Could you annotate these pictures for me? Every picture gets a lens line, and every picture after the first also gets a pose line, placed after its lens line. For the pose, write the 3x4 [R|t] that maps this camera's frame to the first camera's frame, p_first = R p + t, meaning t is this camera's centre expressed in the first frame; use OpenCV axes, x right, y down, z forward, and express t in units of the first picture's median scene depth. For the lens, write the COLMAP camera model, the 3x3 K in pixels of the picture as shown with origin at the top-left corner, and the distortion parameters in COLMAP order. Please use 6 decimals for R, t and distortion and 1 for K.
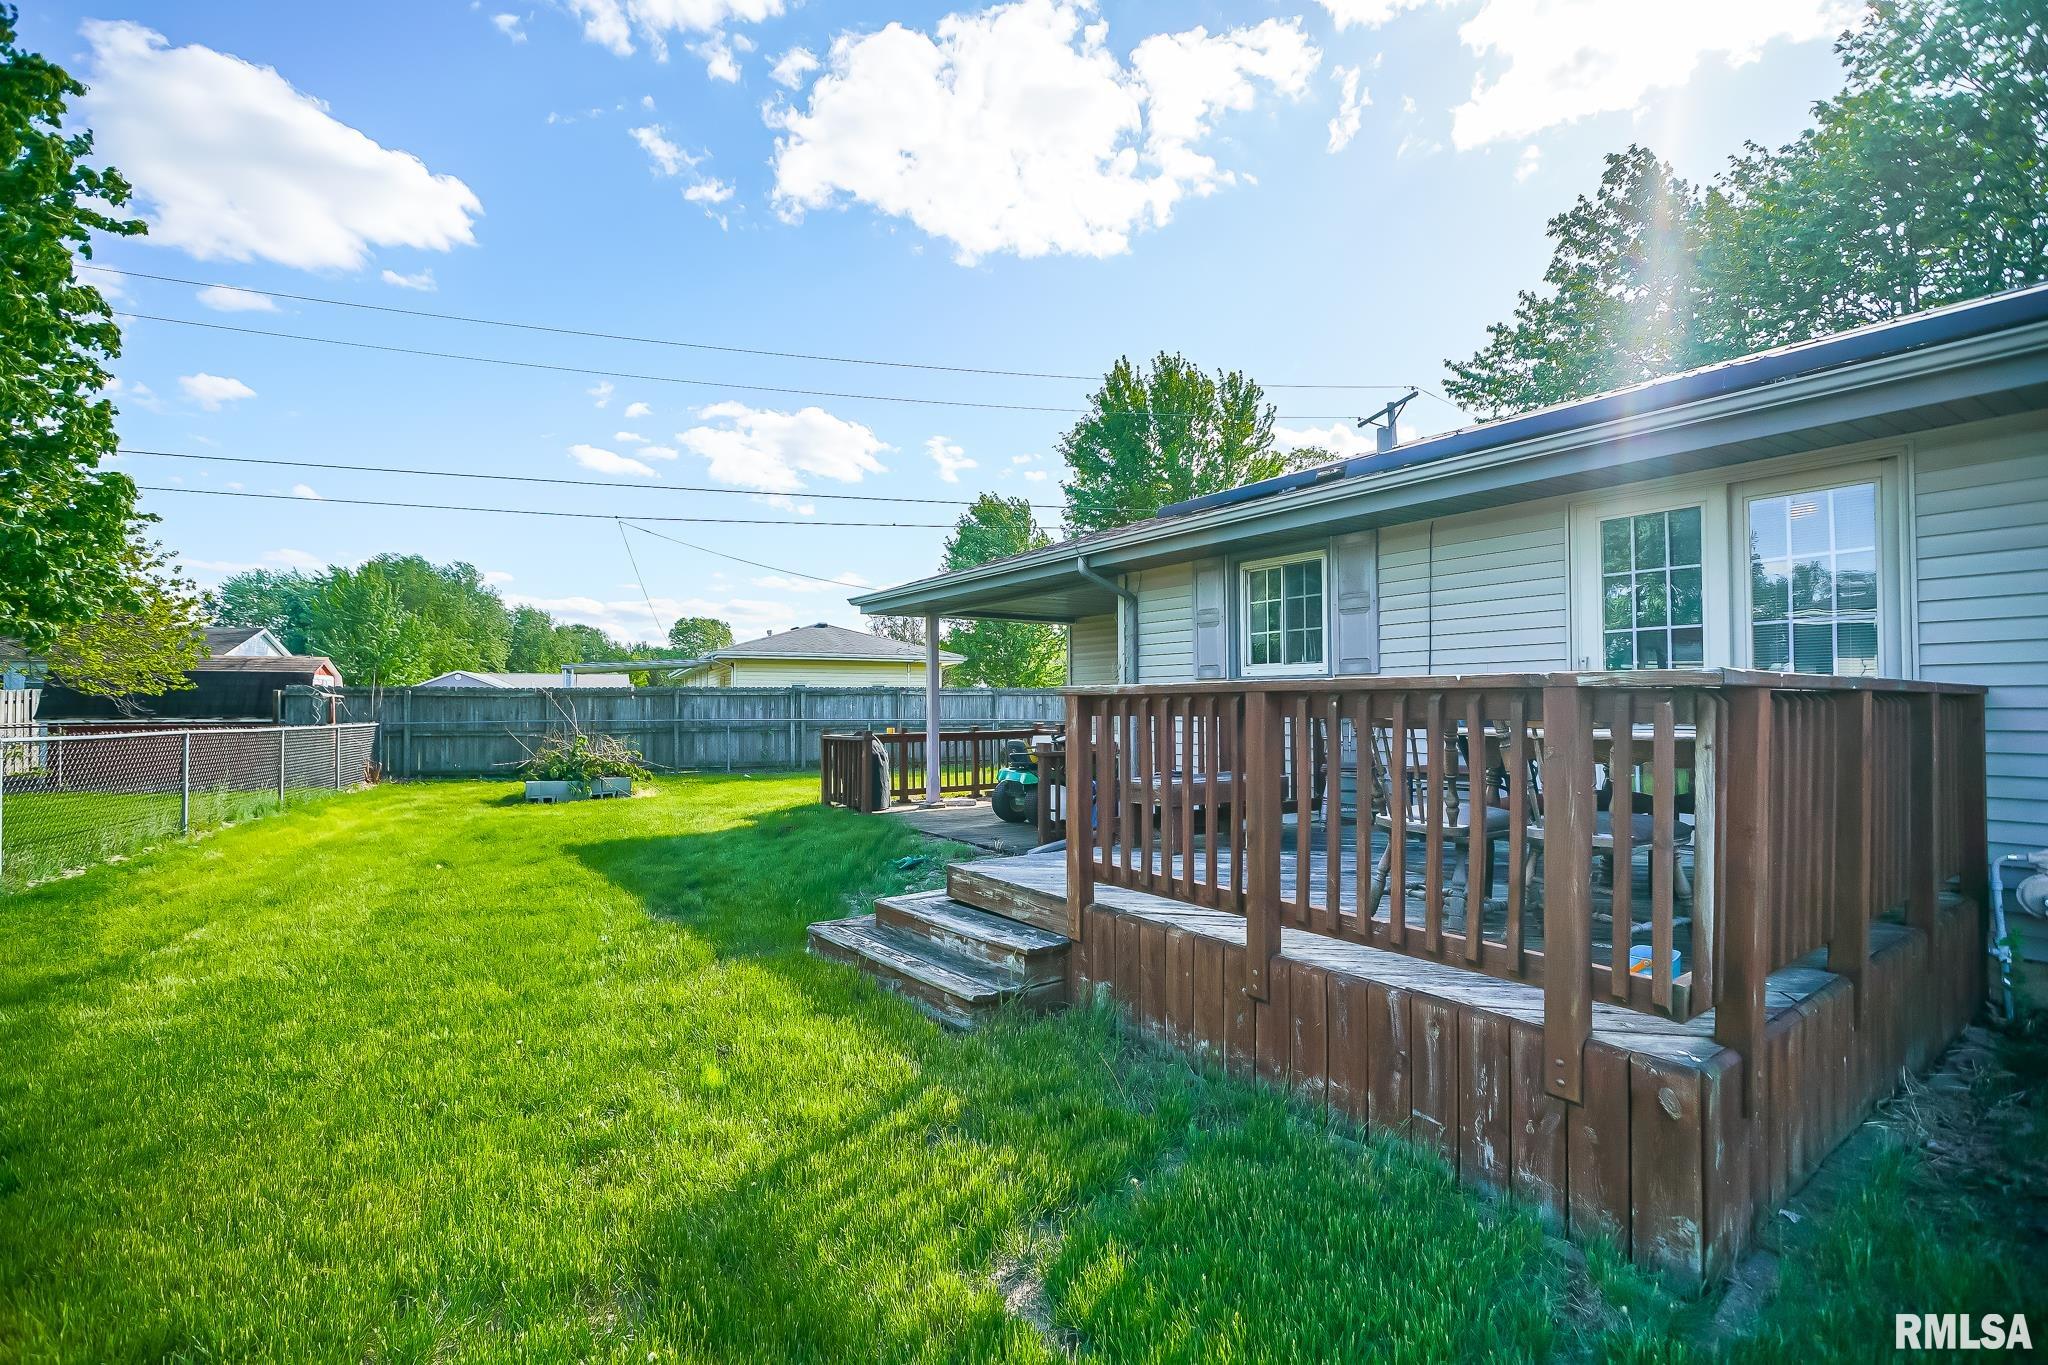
lens RADIAL K [[945.6, 0, 1029.4], [0, 945.6, 692.0], [0, 0, 1]] dist [-0.002352, -0.000936]
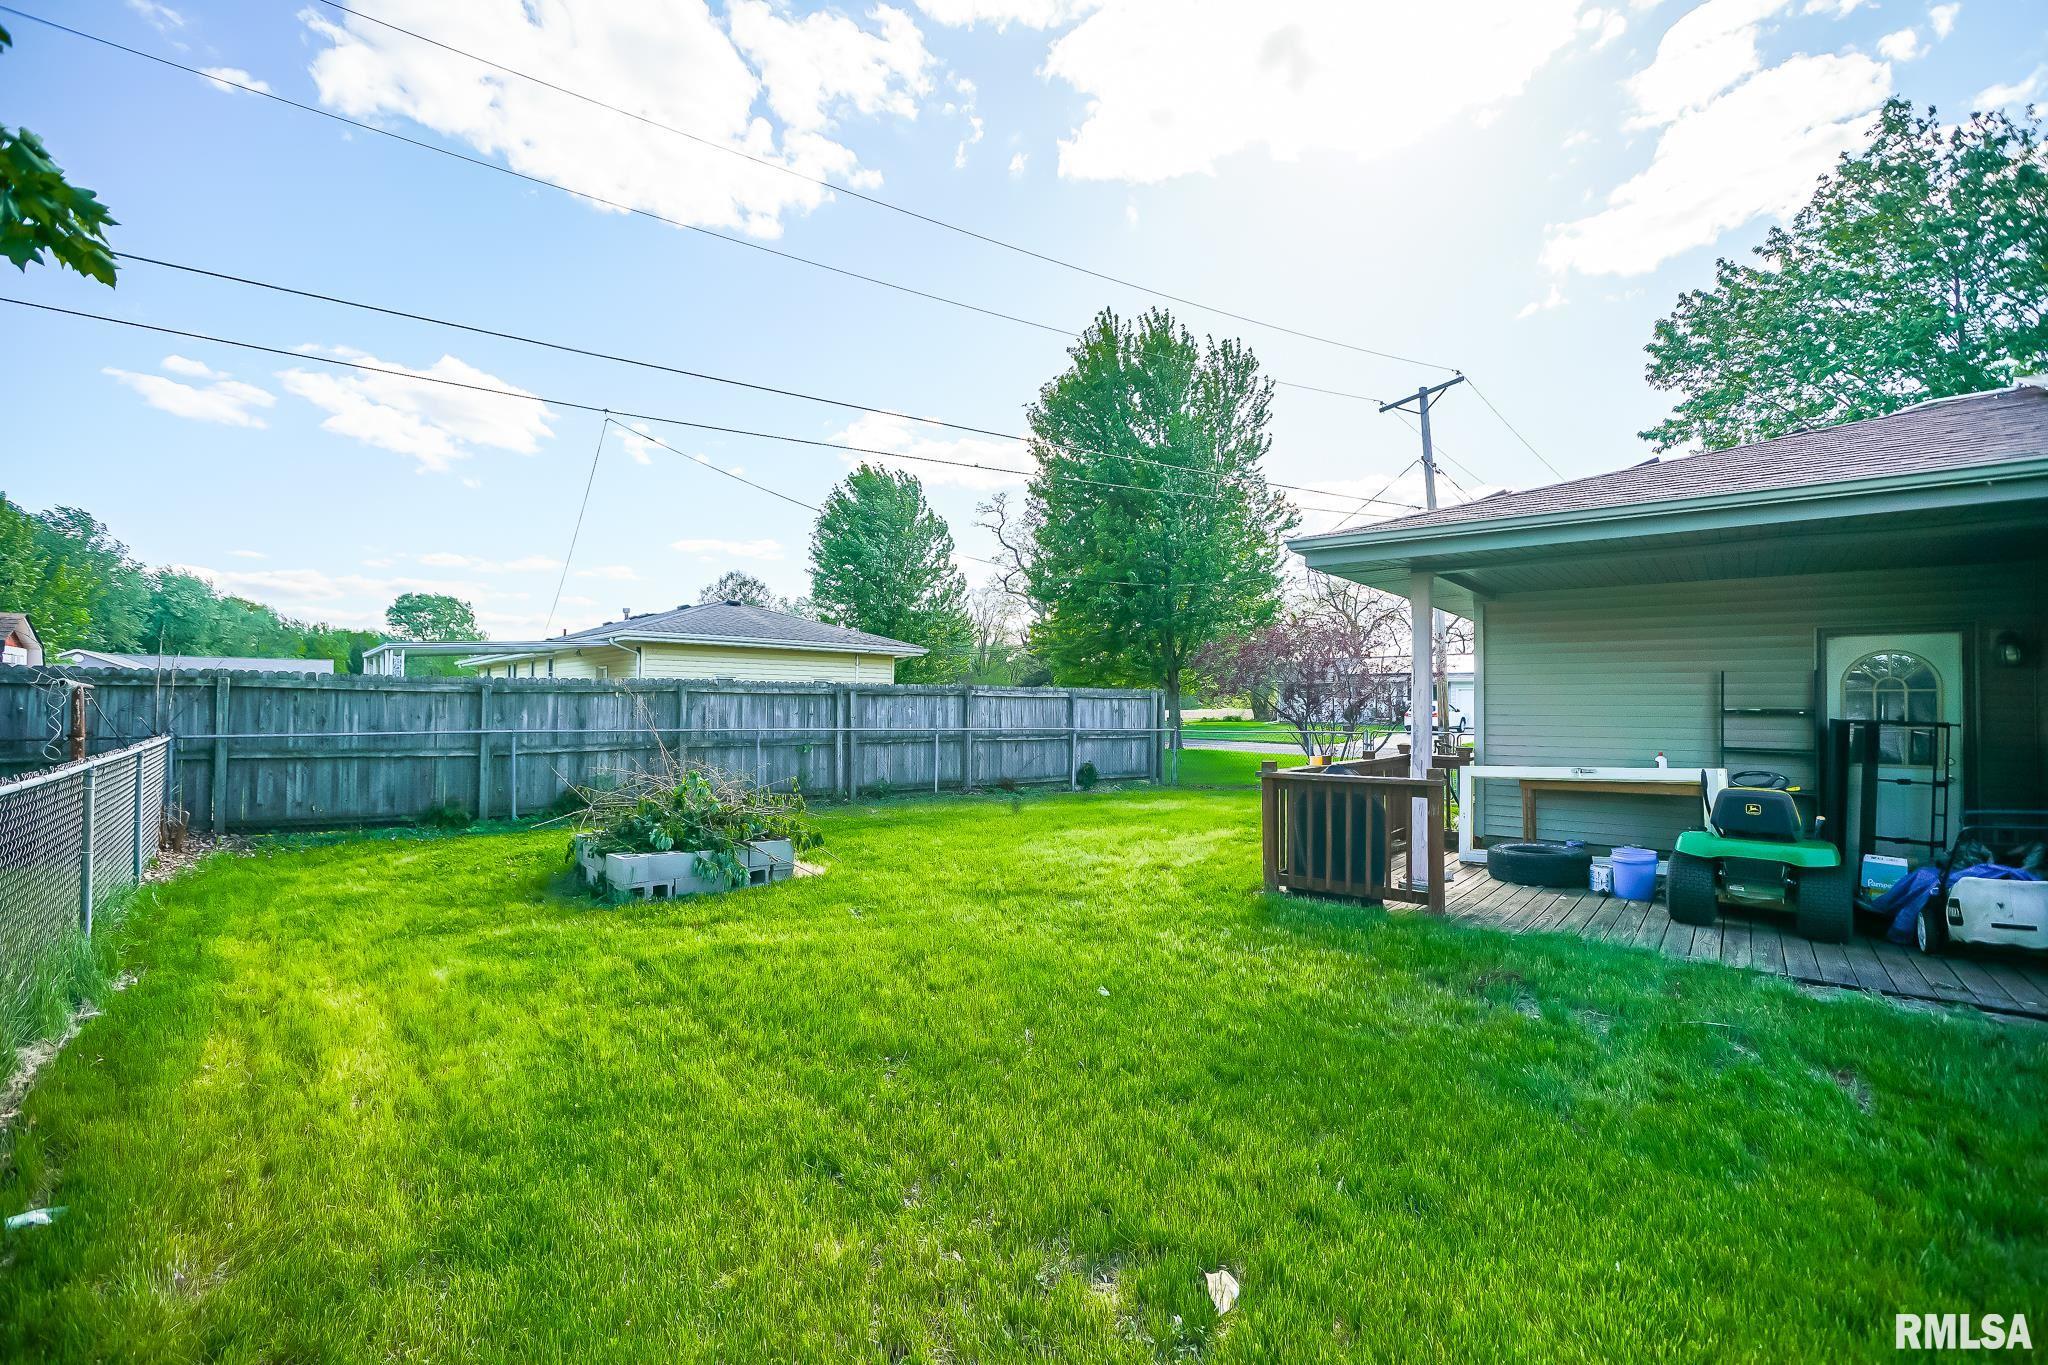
lens RADIAL K [[911.8, 0, 1033.7], [0, 911.8, 729.3], [0, 0, 1]] dist [-0.001920, 0.000313]
pose [[0.958555, 0.004355, 0.284873, -0.306029], [-0.016319, 0.999081, 0.039635, 0.000081], [-0.284439, -0.042641, 0.957745, 0.304980]]
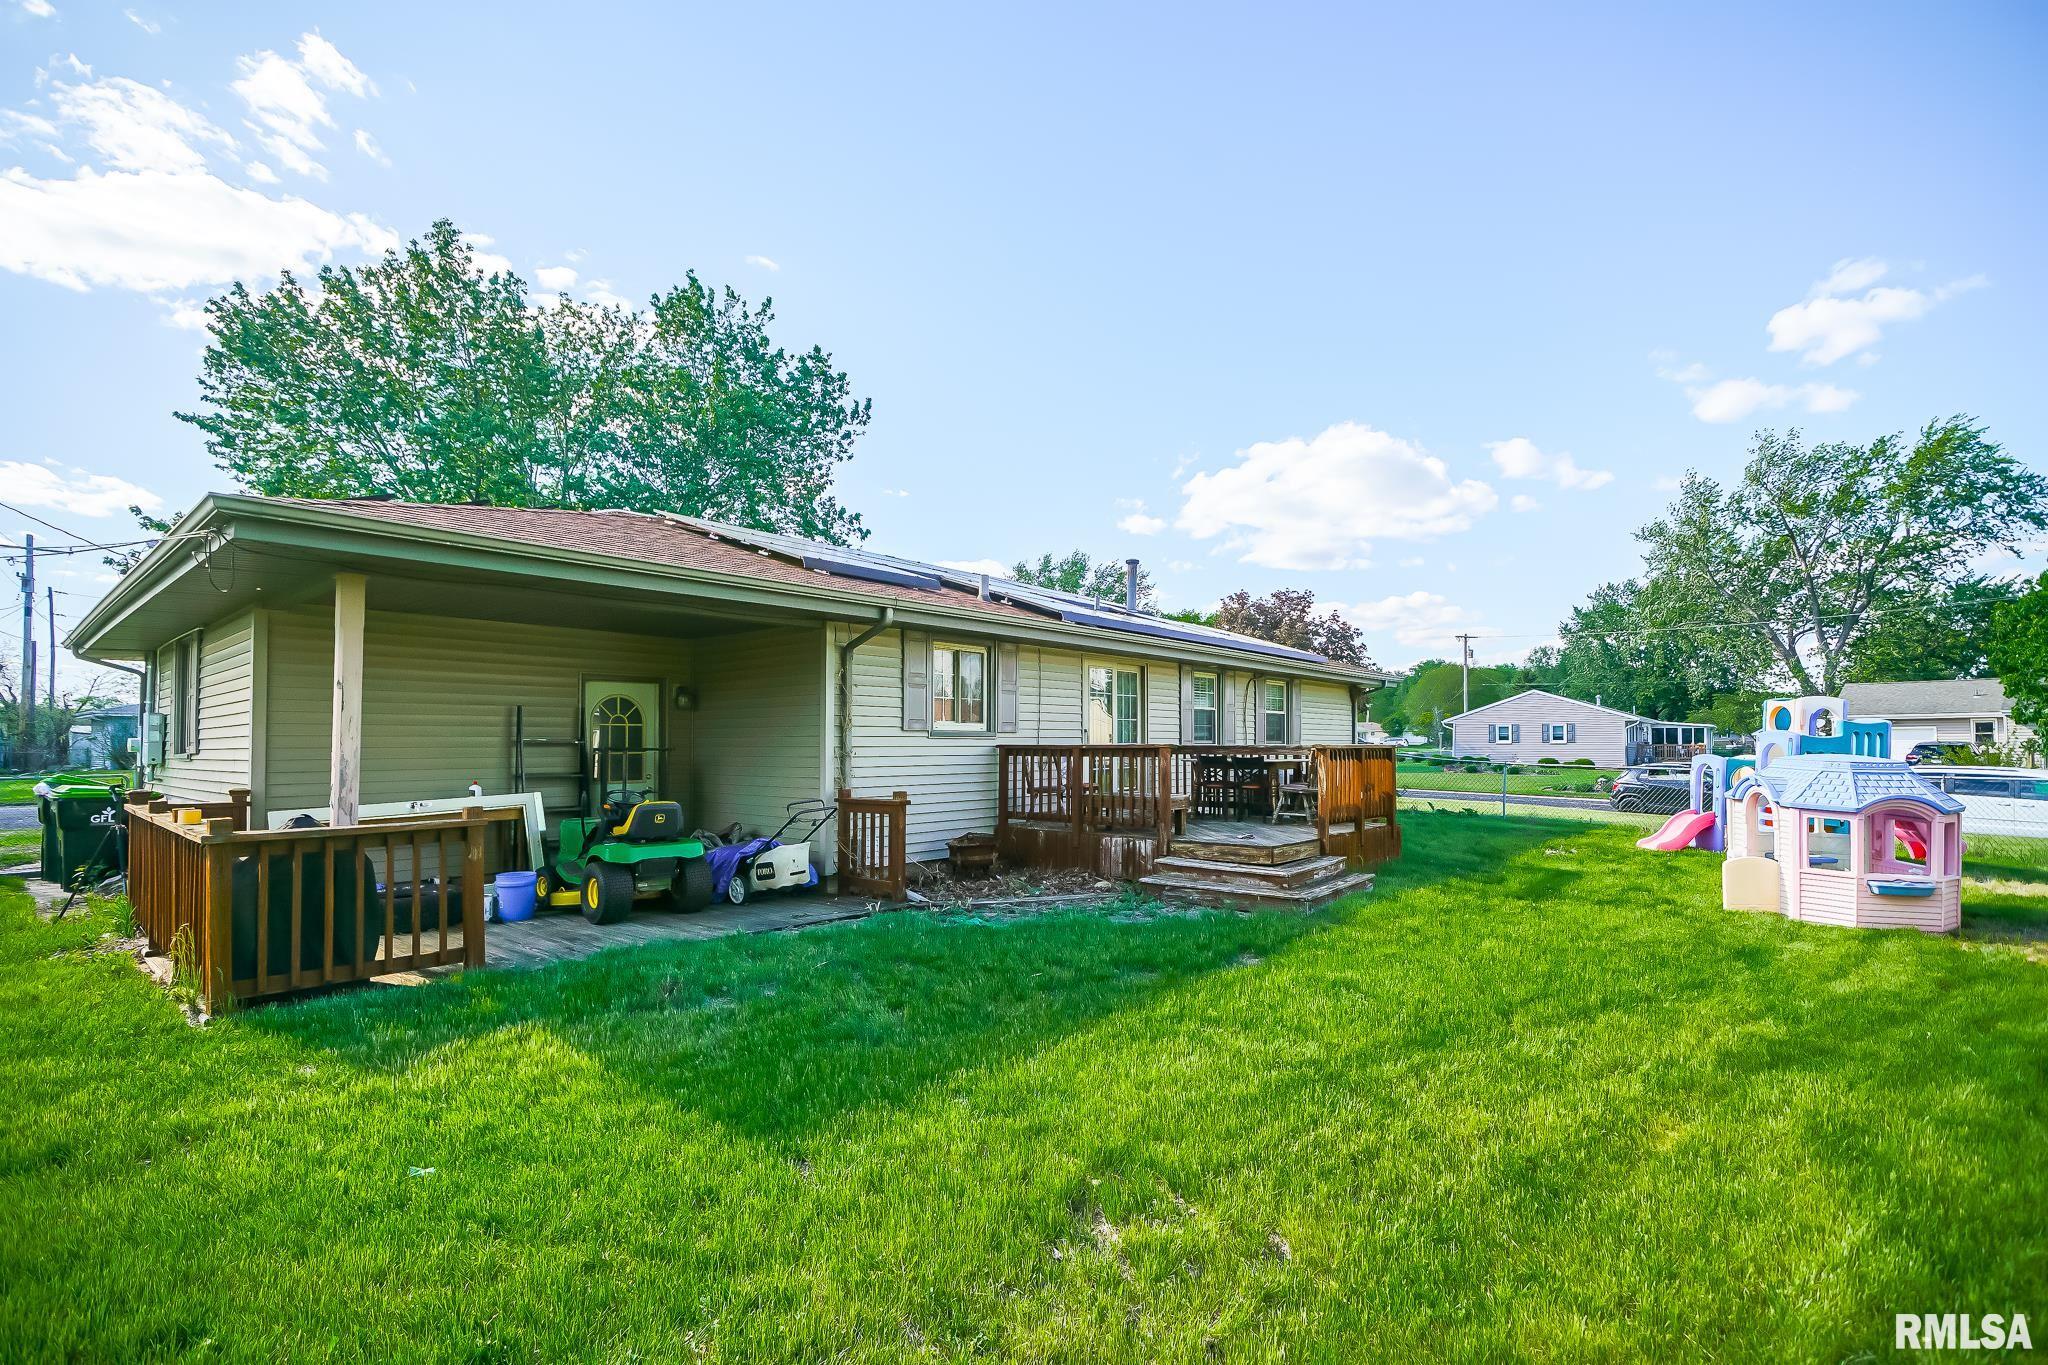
lens RADIAL K [[911.8, 0, 1033.7], [0, 911.8, 729.3], [0, 0, 1]] dist [-0.001920, 0.000313]
pose [[-0.236571, 0.016533, 0.971474, -0.394048], [-0.013445, 0.999704, -0.020288, 0.002761], [-0.971521, -0.017861, -0.236278, 0.453066]]
